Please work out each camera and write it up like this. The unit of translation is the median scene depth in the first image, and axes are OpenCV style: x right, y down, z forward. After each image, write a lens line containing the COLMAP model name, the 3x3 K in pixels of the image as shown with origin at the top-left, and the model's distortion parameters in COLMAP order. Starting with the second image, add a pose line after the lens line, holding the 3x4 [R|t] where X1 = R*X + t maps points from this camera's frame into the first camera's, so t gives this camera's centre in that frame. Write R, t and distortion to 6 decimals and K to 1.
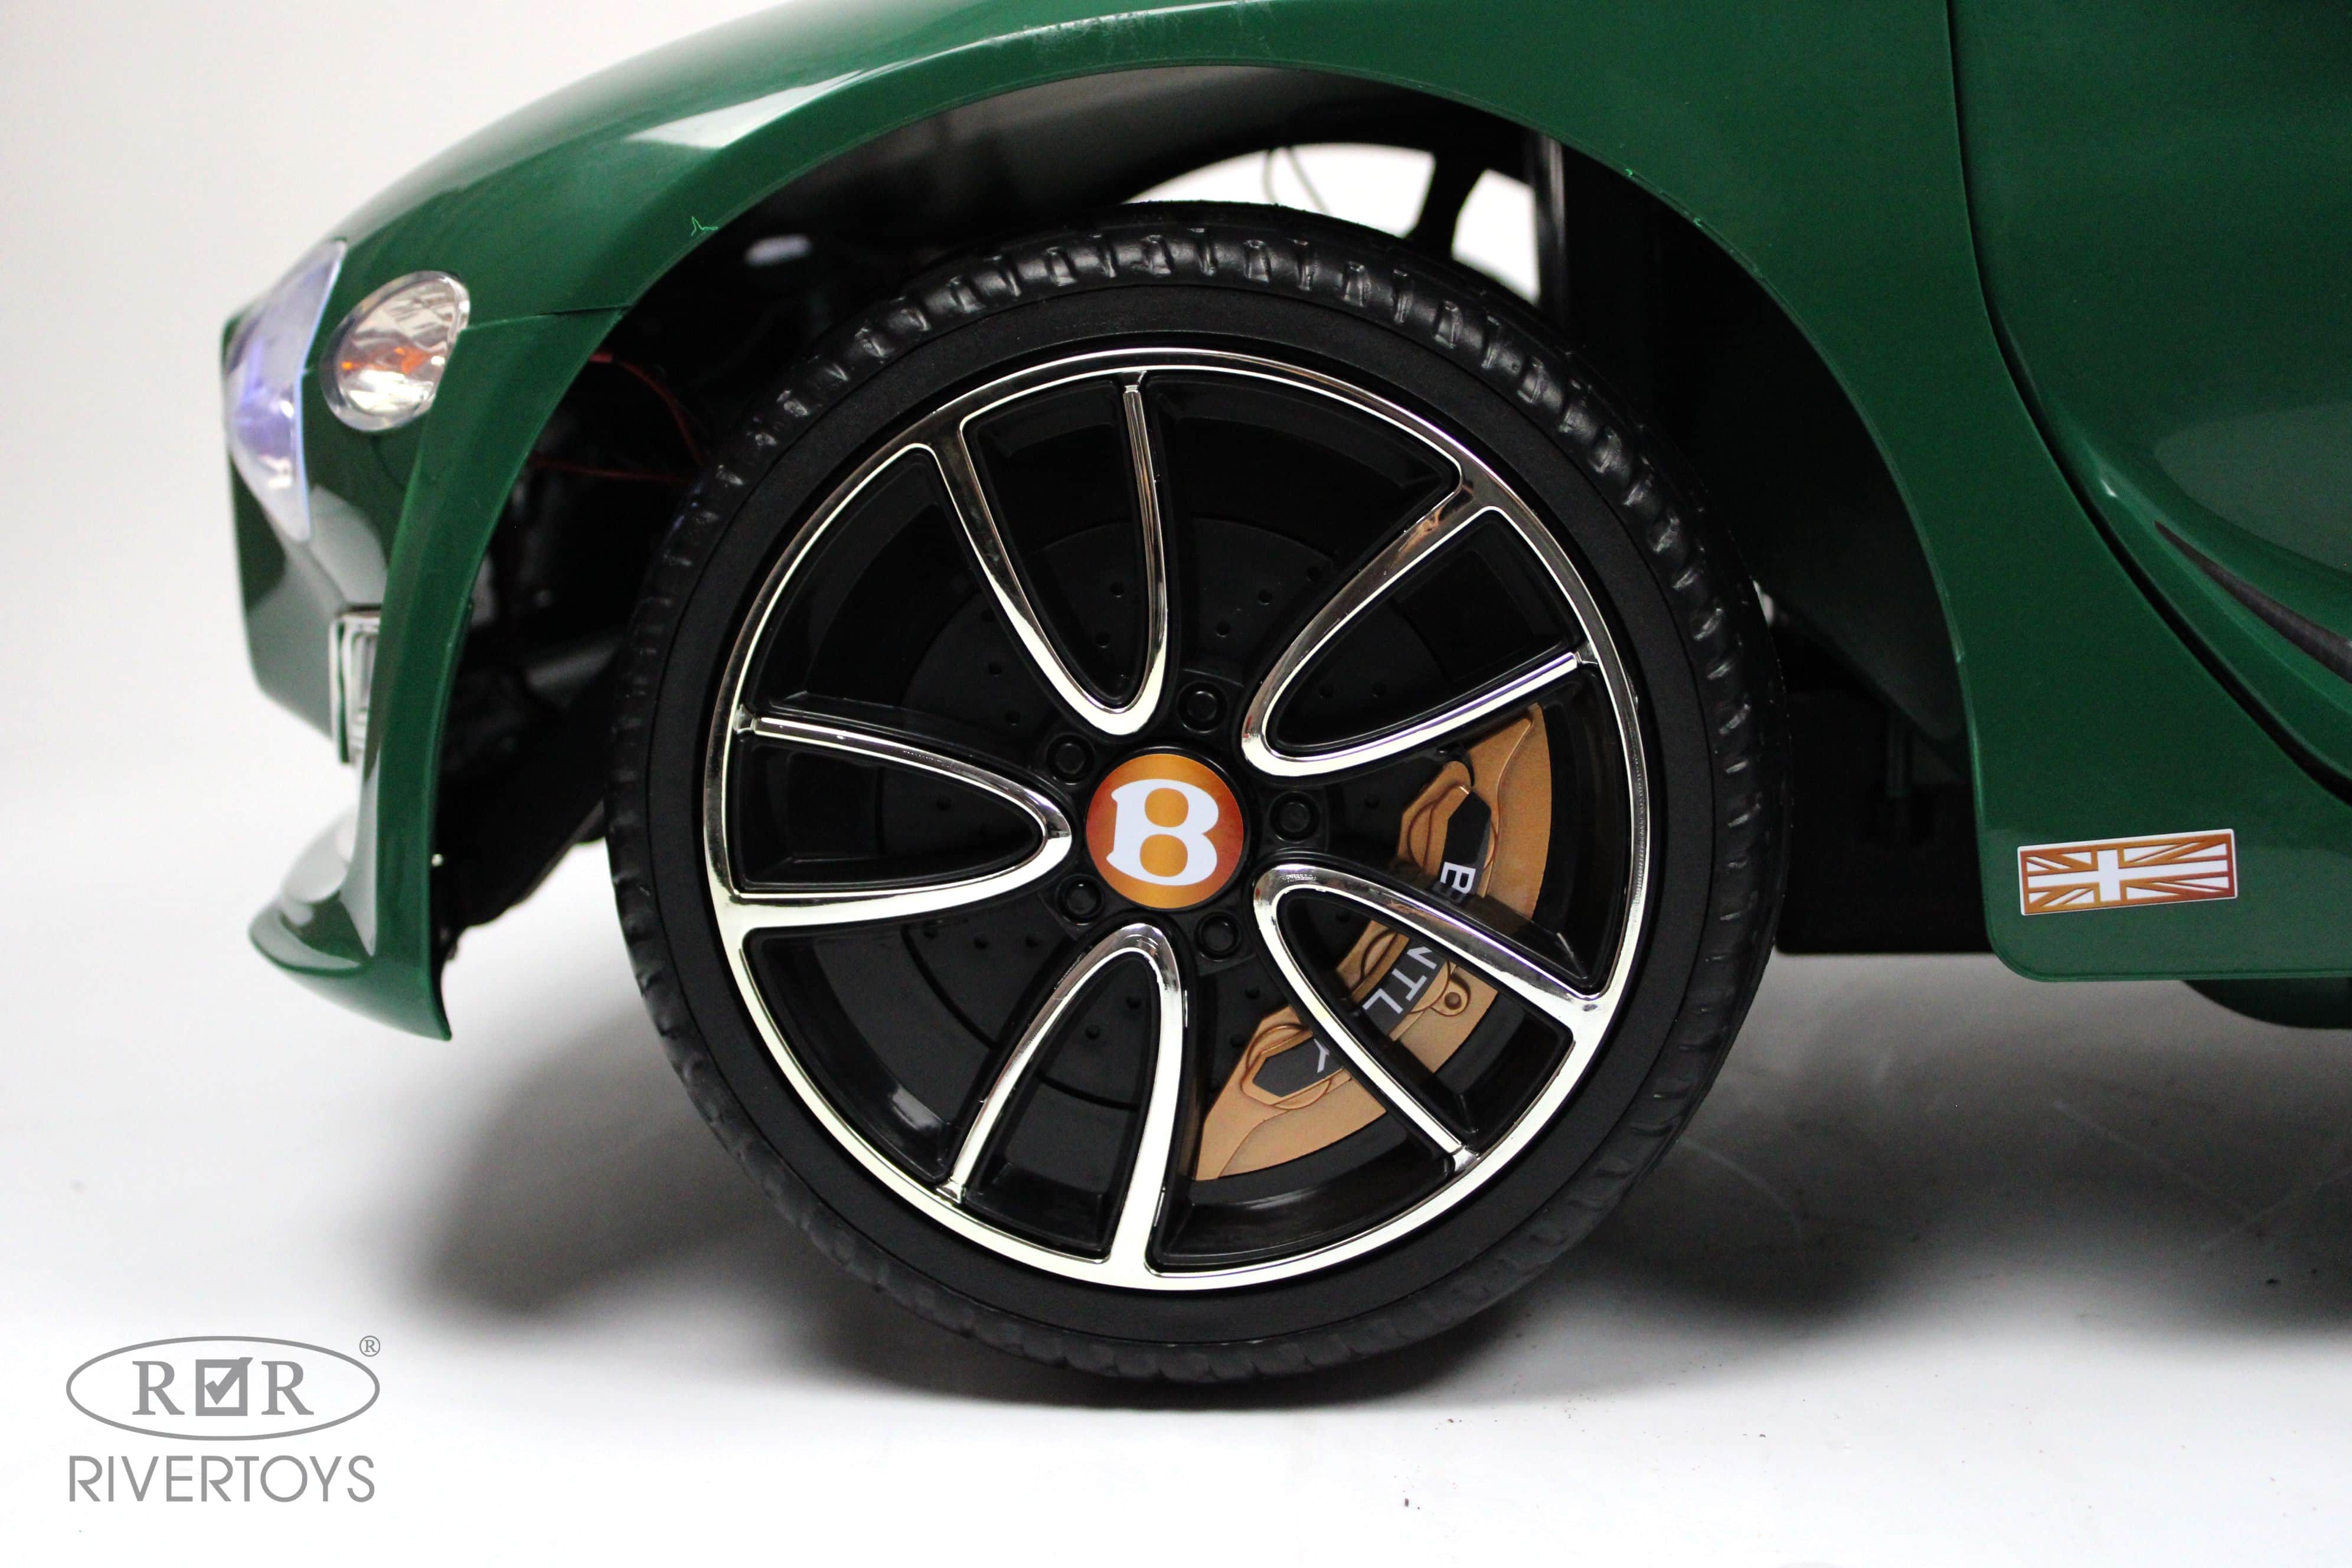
lens RADIAL K [[3511.1, 0, 1176.0], [0, 3511.1, 784.0], [0, 0, 1]] dist [-0.075011, 0.150168]
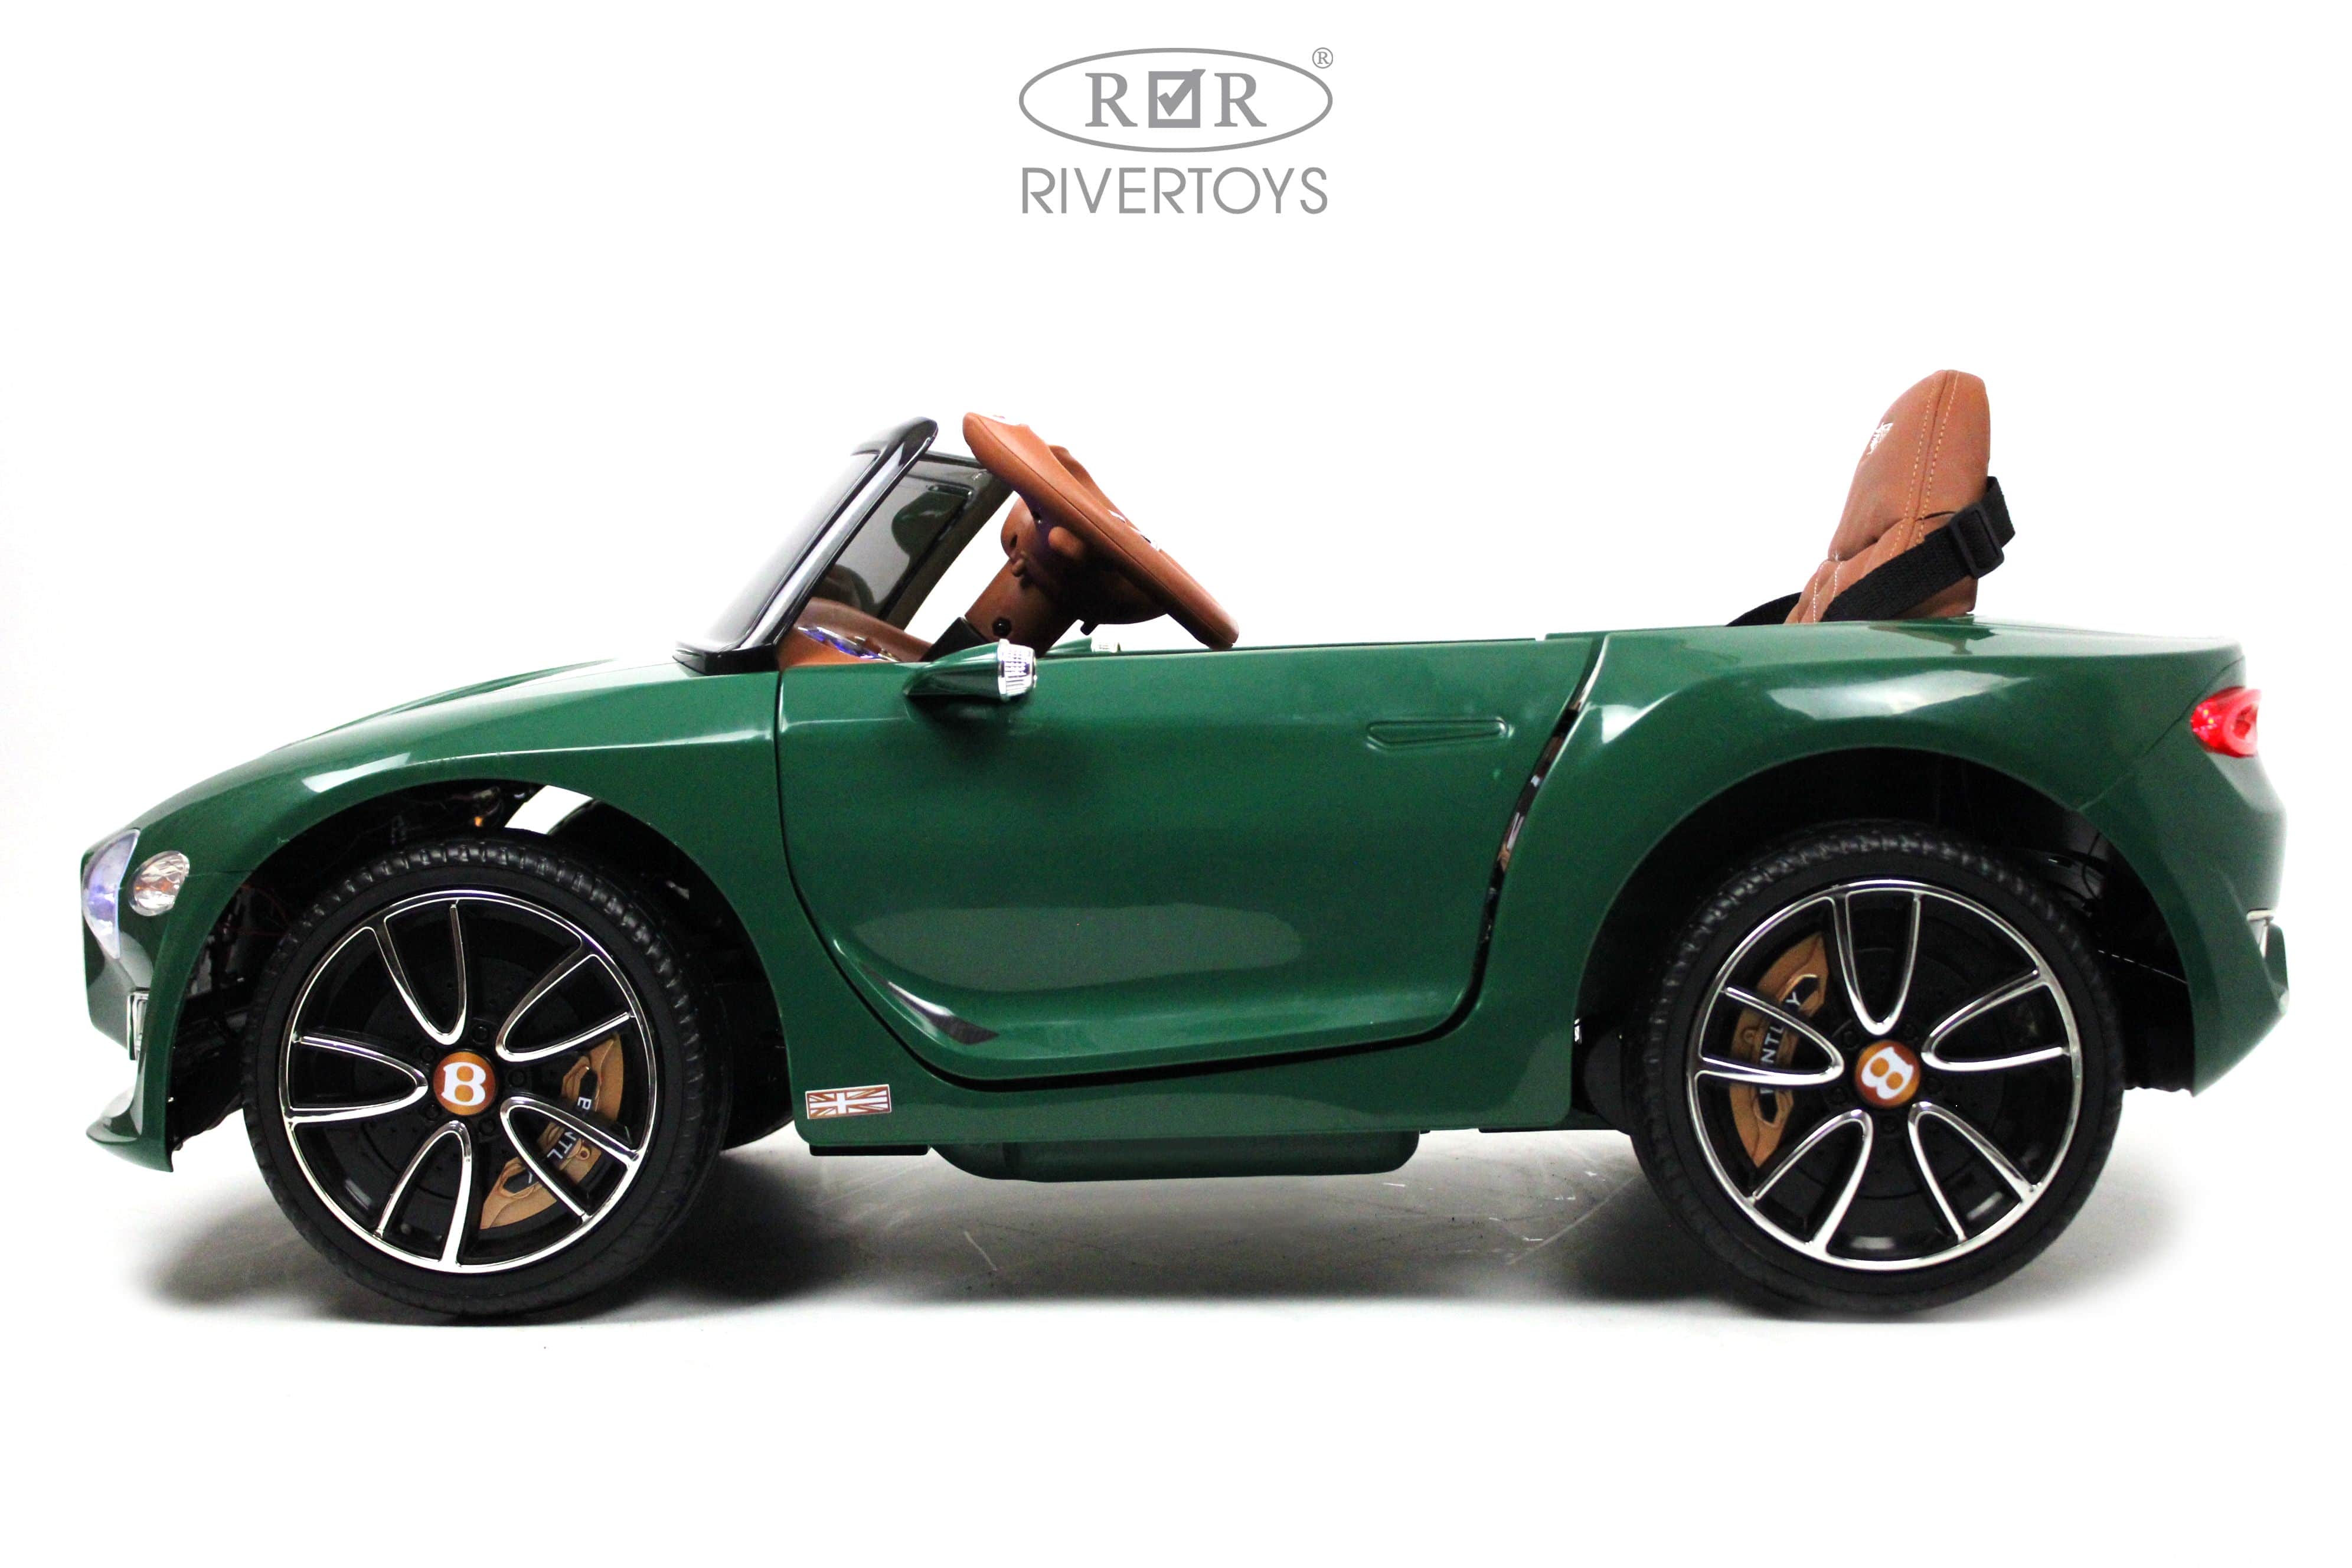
lens RADIAL K [[3511.1, 0, 1176.0], [0, 3511.1, 784.0], [0, 0, 1]] dist [-0.075011, 0.150168]
pose [[0.998535, 0.008927, 0.053375, 0.361591], [-0.003460, 0.994815, -0.101644, 0.052073], [-0.054006, 0.101311, 0.993388, -1.491416]]
